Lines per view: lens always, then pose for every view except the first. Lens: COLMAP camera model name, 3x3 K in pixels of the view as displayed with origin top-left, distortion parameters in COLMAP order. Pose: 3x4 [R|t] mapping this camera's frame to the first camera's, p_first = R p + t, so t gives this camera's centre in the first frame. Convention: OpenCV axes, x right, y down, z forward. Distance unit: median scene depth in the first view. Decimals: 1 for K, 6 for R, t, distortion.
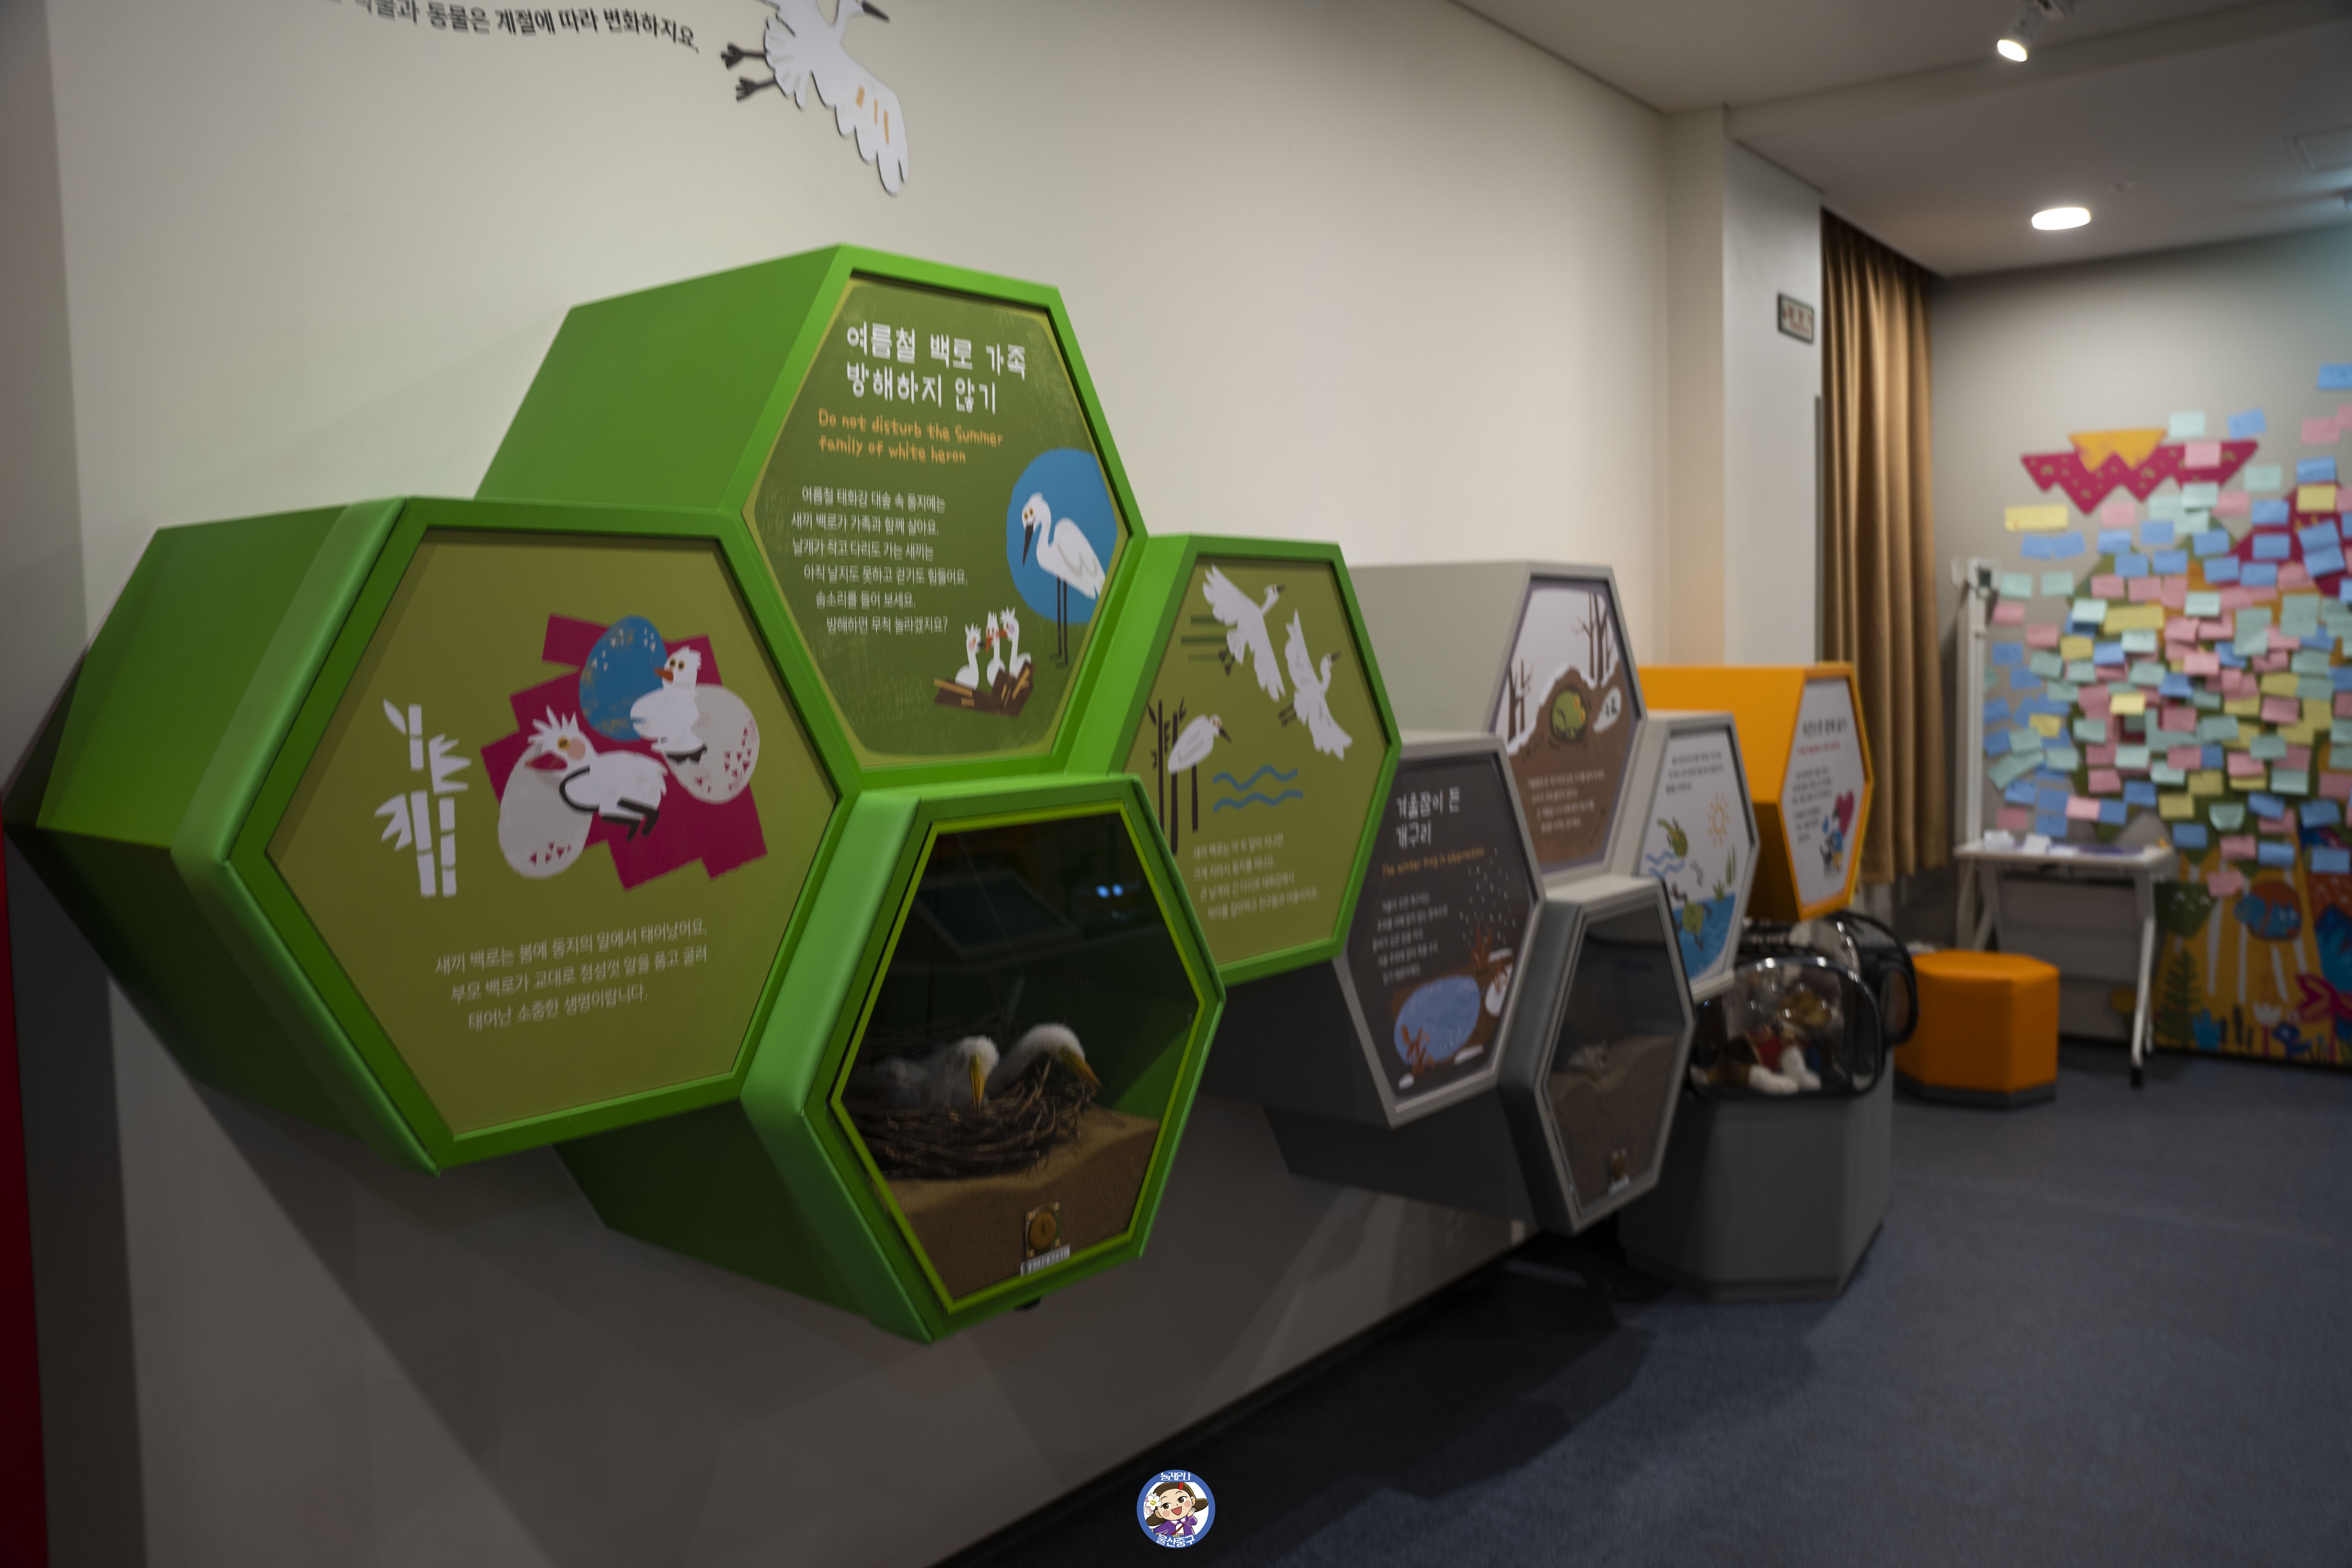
lens RADIAL K [[1839.4, 0, 1176.0], [0, 1839.4, 784.0], [0, 0, 1]] dist [-0.151705, 0.167512]
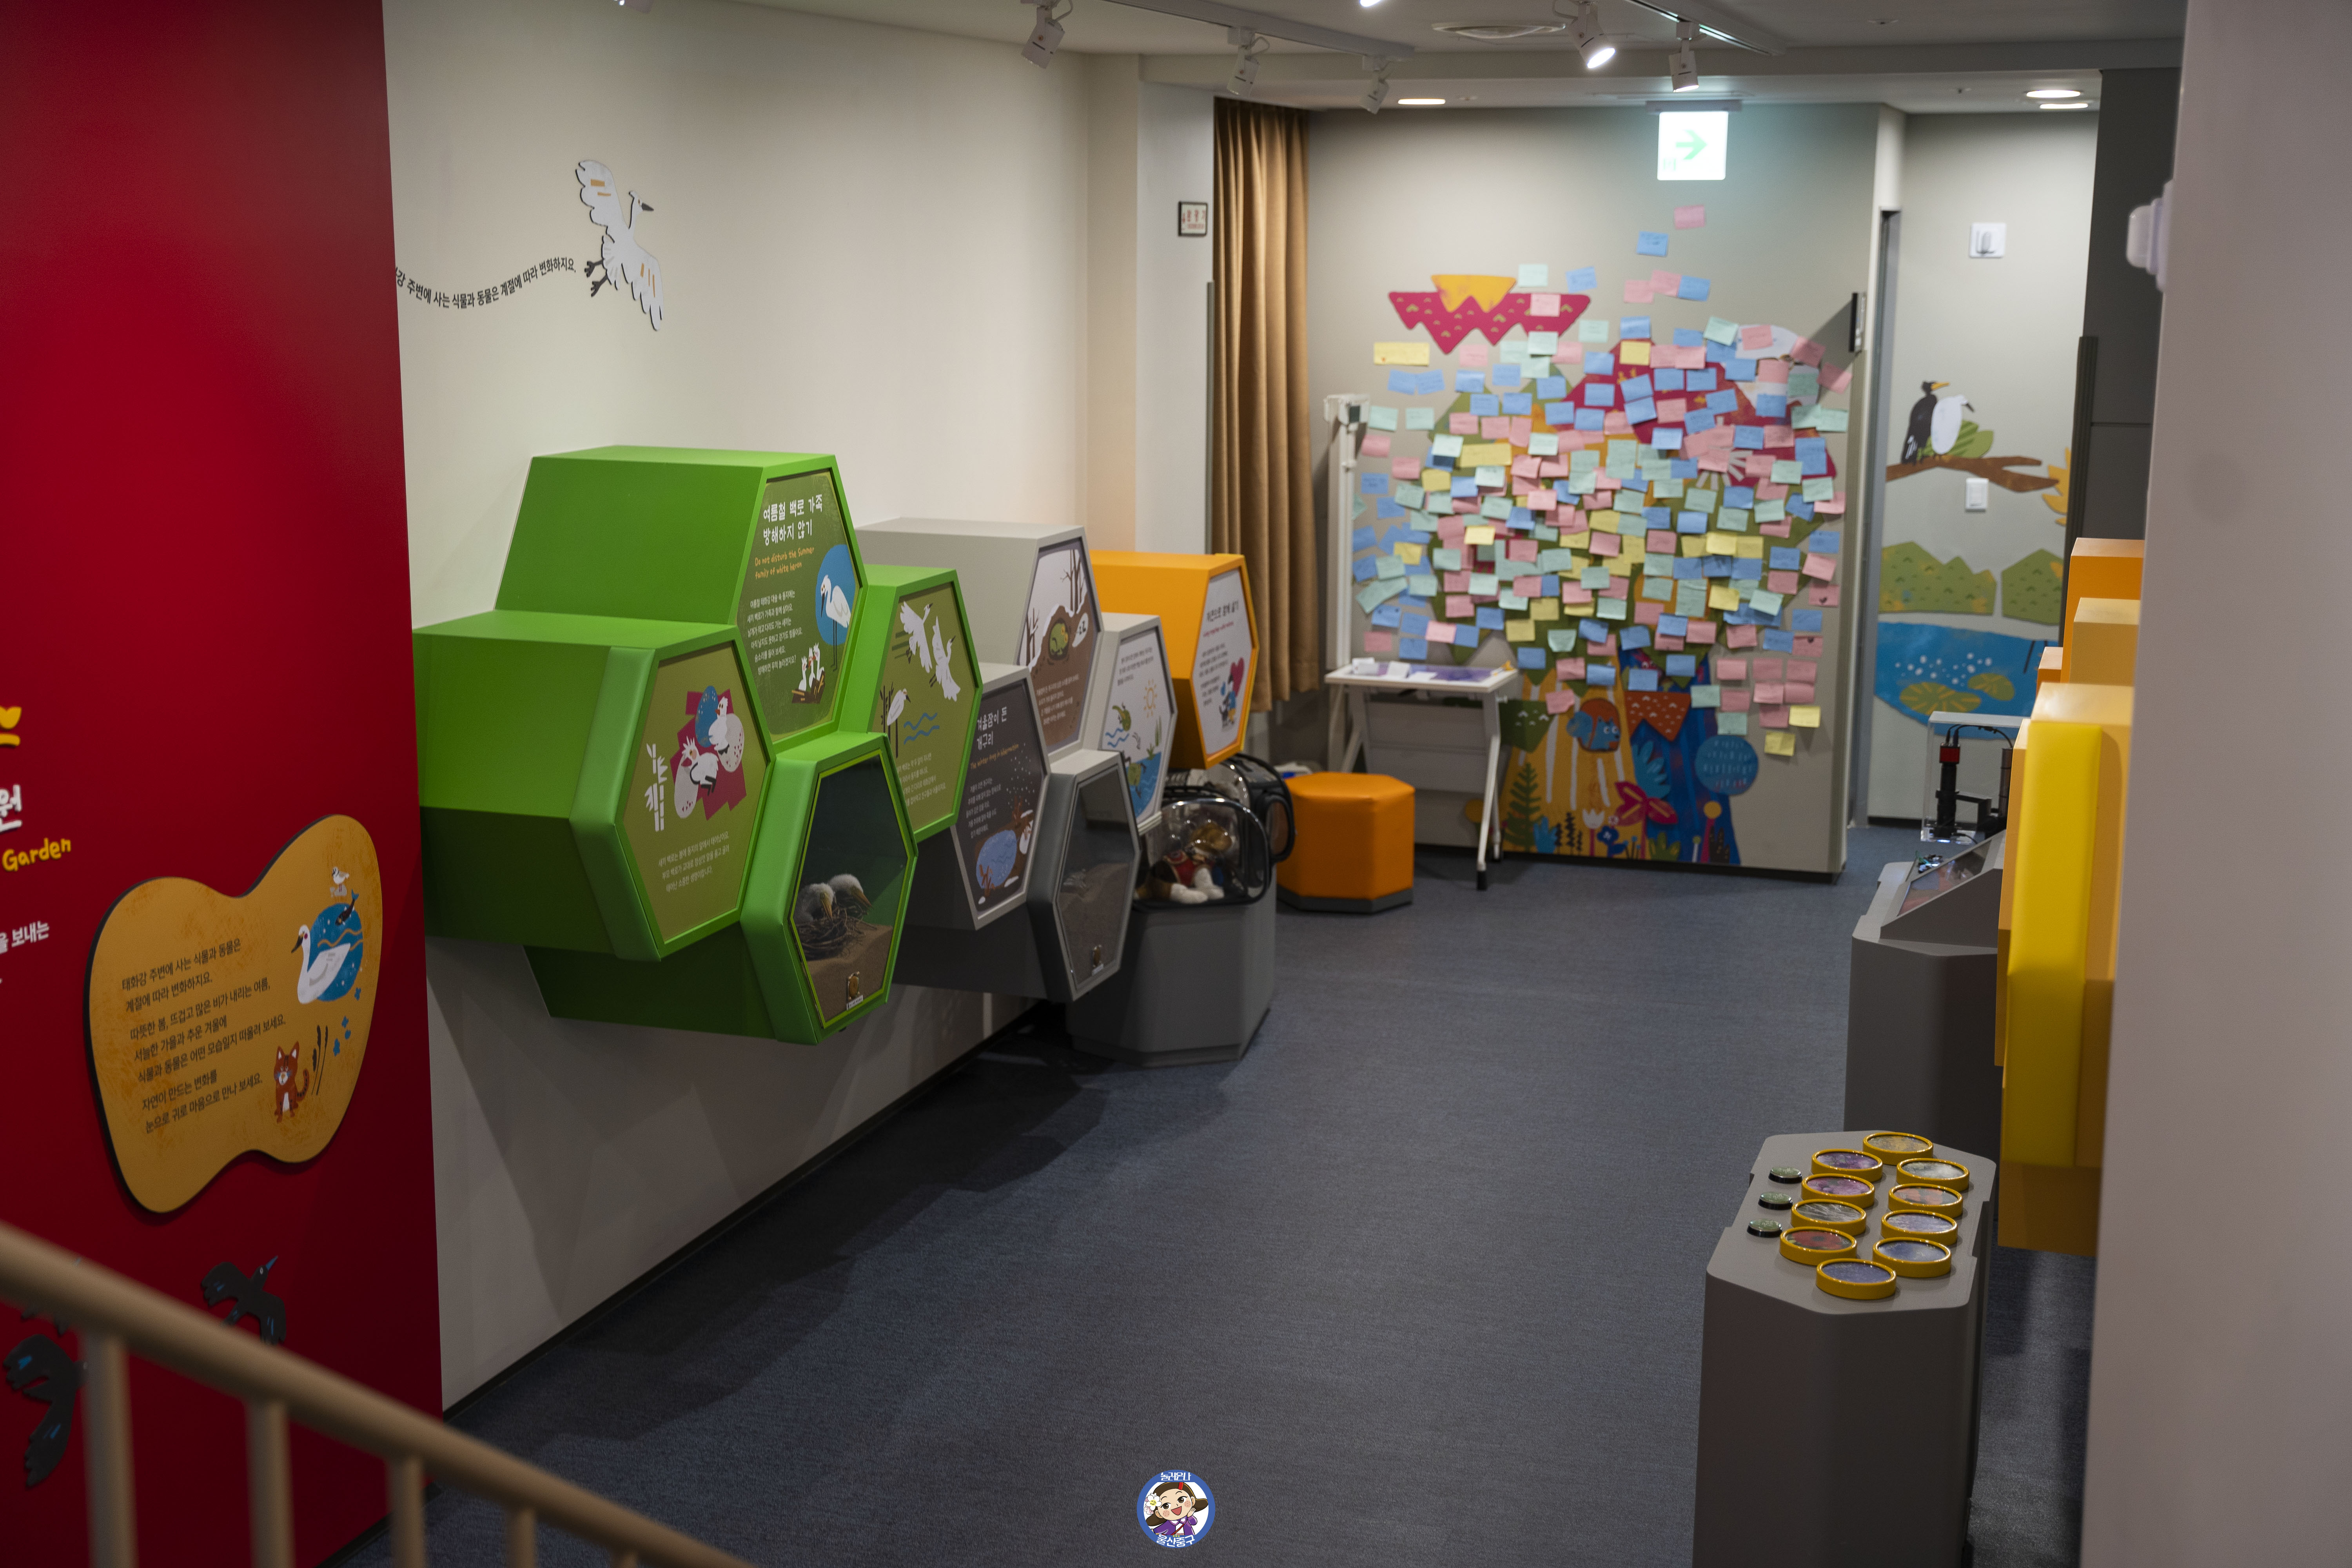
lens RADIAL K [[2984.0, 0, 1176.0], [0, 2984.0, 784.0], [0, 0, 1]] dist [0.114342, 0.000584]
pose [[0.937853, -0.042824, 0.344381, -0.358482], [0.005442, 0.994050, 0.108790, -0.127673], [-0.346991, -0.100154, 0.932506, -0.856176]]
